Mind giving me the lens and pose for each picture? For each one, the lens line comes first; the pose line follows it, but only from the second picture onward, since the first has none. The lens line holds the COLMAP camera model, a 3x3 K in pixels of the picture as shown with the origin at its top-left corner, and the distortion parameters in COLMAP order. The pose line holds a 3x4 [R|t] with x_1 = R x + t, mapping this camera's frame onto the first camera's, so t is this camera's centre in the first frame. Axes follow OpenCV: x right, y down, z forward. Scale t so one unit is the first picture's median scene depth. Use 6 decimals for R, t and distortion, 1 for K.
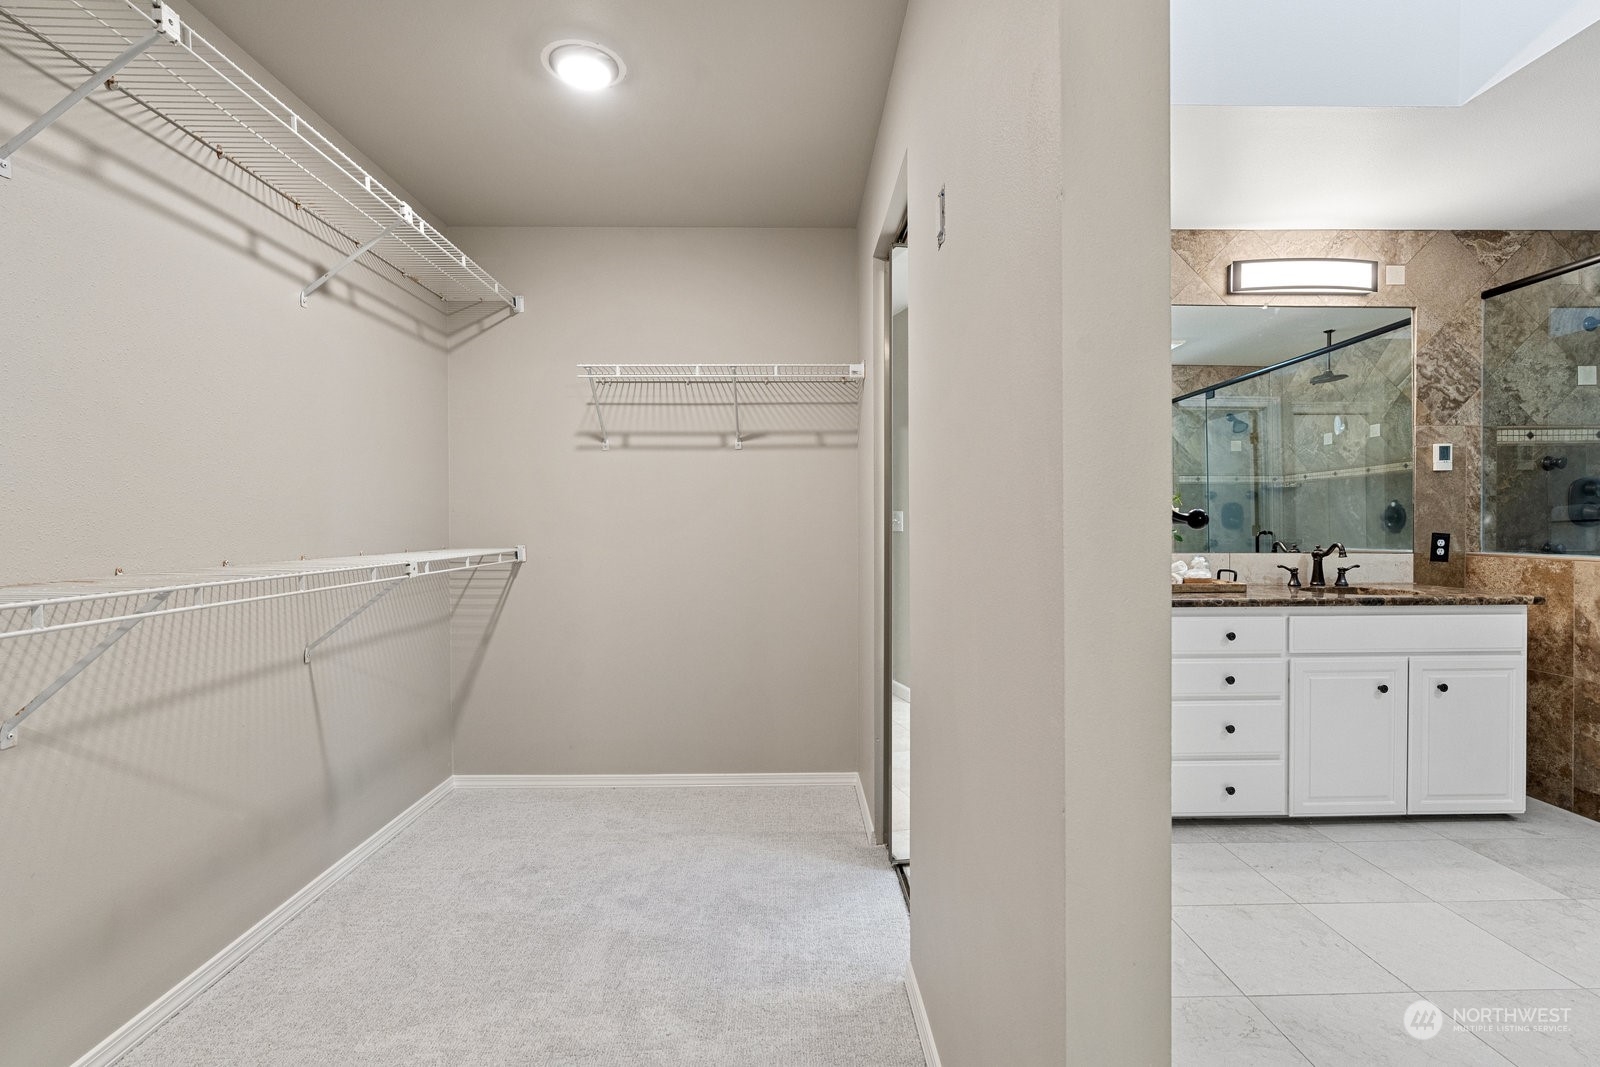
lens RADIAL K [[754.5, 0, 802.4], [0, 754.5, 528.3], [0, 0, 1]] dist [-0.002221, 0.000933]
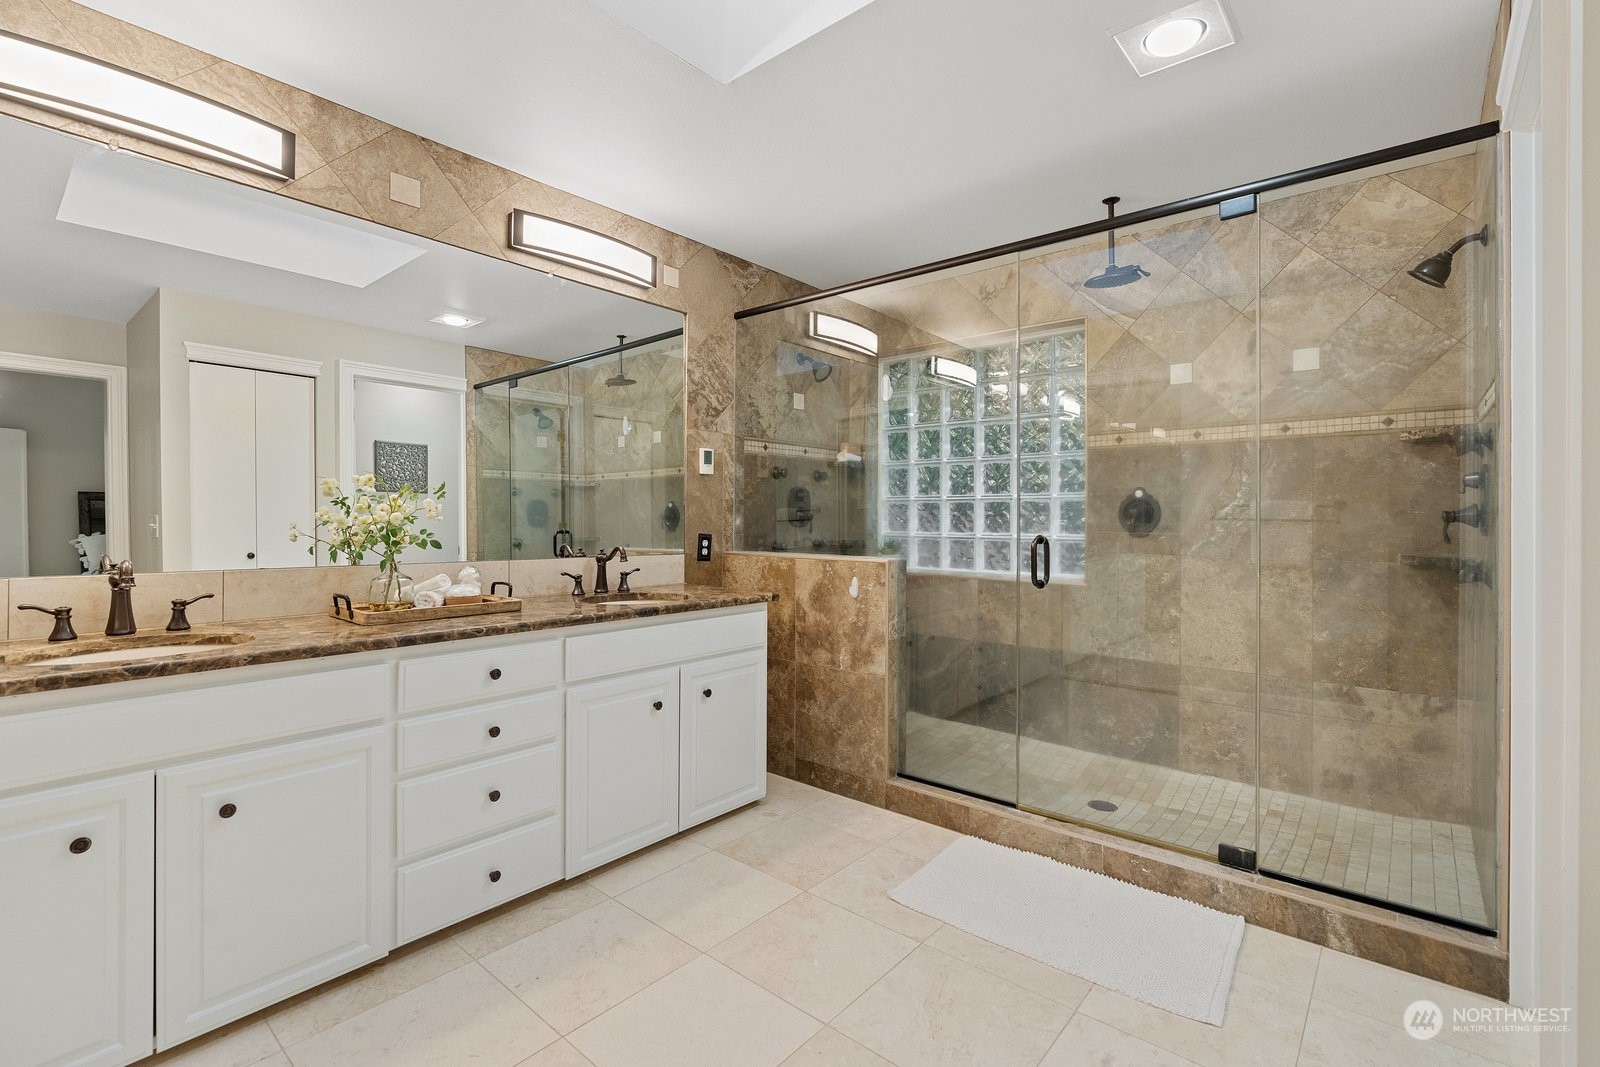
lens RADIAL K [[724.9, 0, 801.5], [0, 724.9, 526.9], [0, 0, 1]] dist [-0.016911, 0.007375]
pose [[0.667656, -0.001318, 0.744469, 0.189327], [-0.002733, 0.999987, 0.004222, -0.008027], [-0.744465, -0.004853, 0.667644, 0.230895]]
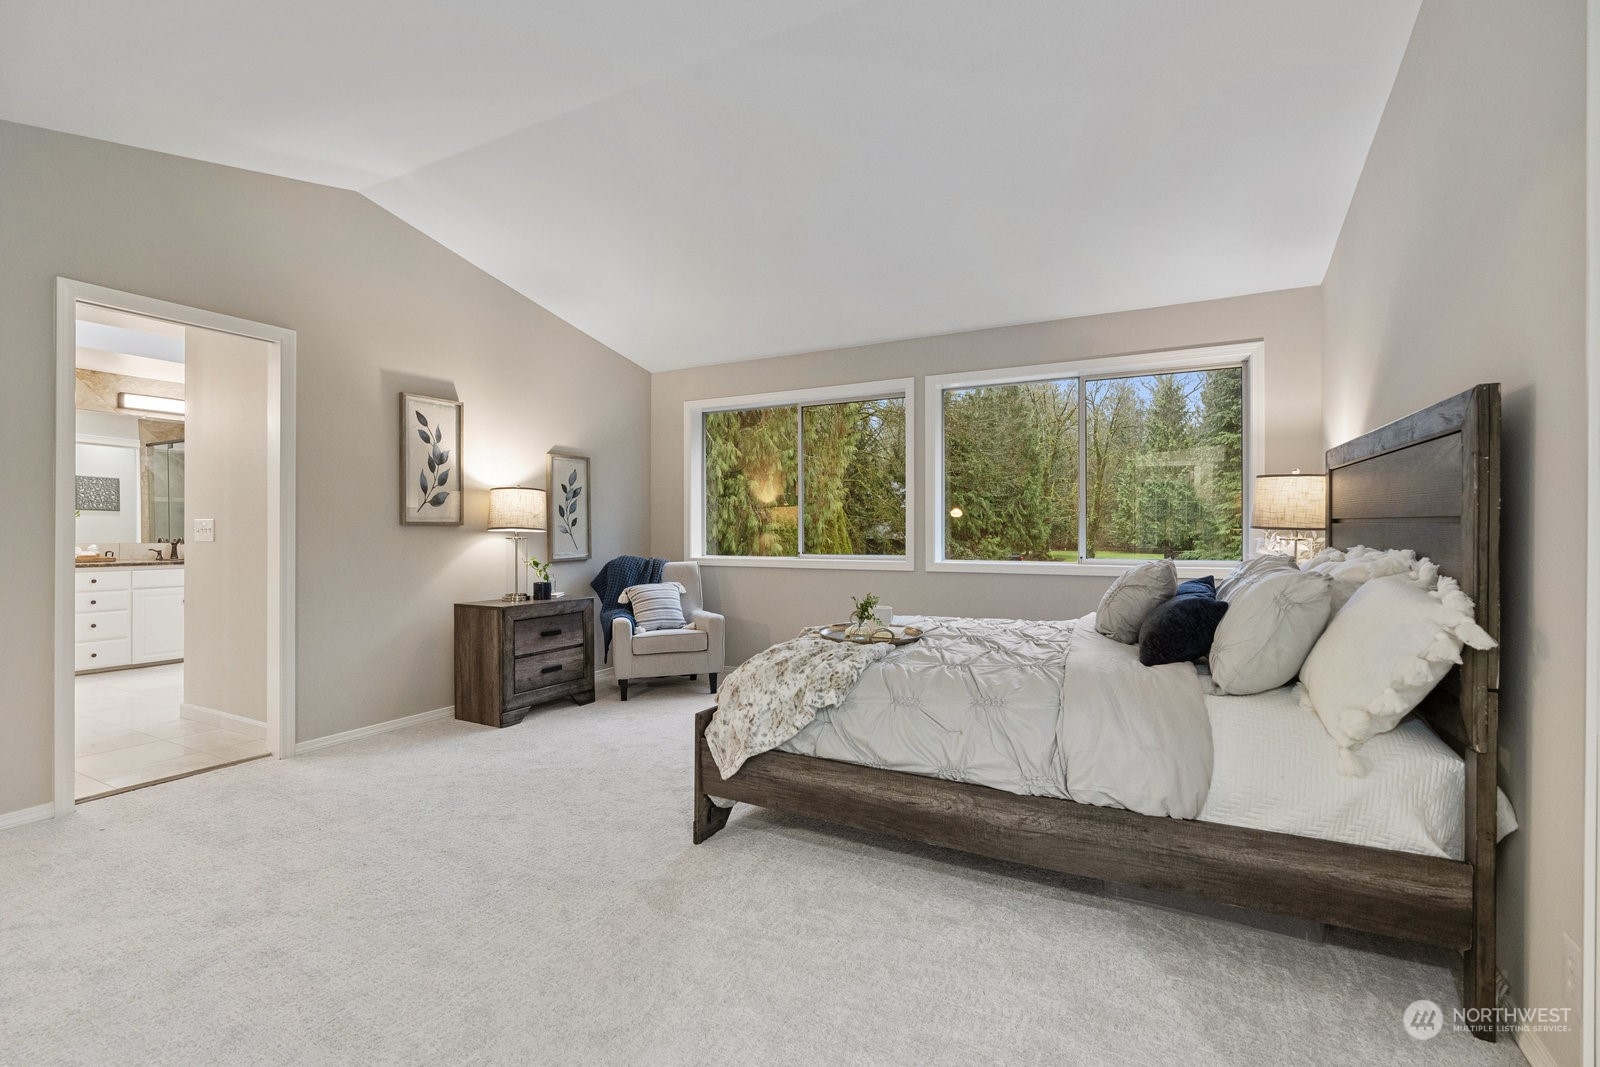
lens RADIAL K [[724.9, 0, 801.5], [0, 724.9, 526.9], [0, 0, 1]] dist [-0.016911, 0.007375]
pose [[0.491474, 0.001388, 0.870891, -0.166578], [0.008763, 0.999940, -0.006540, 0.017436], [-0.870848, 0.010846, 0.491432, -1.386385]]
